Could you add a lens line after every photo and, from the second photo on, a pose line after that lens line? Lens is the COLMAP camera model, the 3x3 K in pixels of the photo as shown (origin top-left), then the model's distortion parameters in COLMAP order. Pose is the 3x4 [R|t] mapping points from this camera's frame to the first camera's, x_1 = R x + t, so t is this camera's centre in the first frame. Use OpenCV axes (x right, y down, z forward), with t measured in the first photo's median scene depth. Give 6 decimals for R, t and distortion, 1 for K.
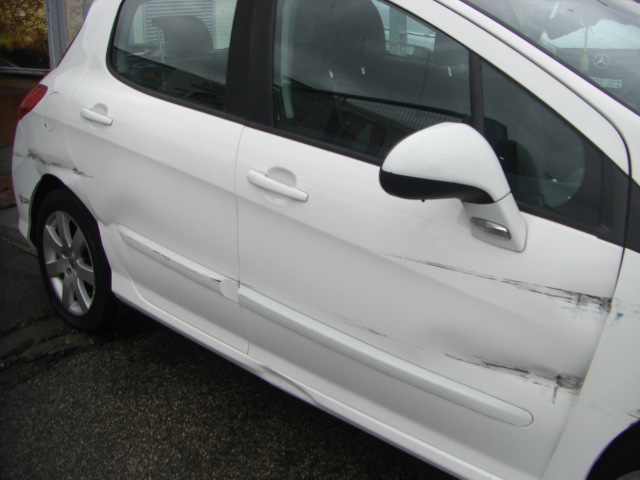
lens RADIAL K [[720.1, 0, 360.0], [0, 720.1, 209.4], [0, 0, 1]] dist [-0.153280, 0.077558]
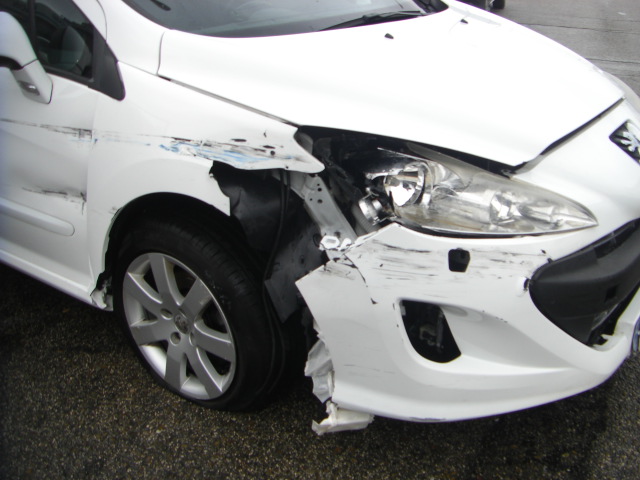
lens RADIAL K [[720.1, 0, 360.0], [0, 720.1, 209.4], [0, 0, 1]] dist [-0.153280, 0.077558]
pose [[0.988932, -0.046236, 0.140981, 0.524819], [0.032226, 0.994457, 0.100086, 0.125106], [-0.144827, -0.094435, 0.984940, -0.355748]]
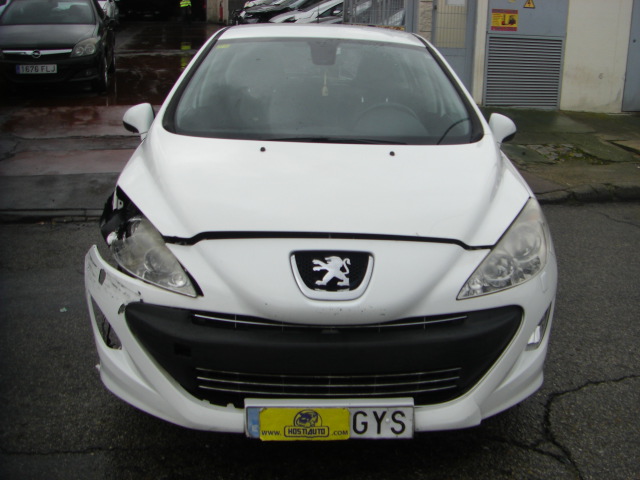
lens RADIAL K [[720.1, 0, 360.0], [0, 720.1, 209.4], [0, 0, 1]] dist [-0.153280, 0.077558]
pose [[0.716583, 0.186895, -0.671996, 2.018237], [-0.227960, 0.973279, 0.027603, -0.001186], [0.659199, 0.133409, 0.740040, -0.218418]]
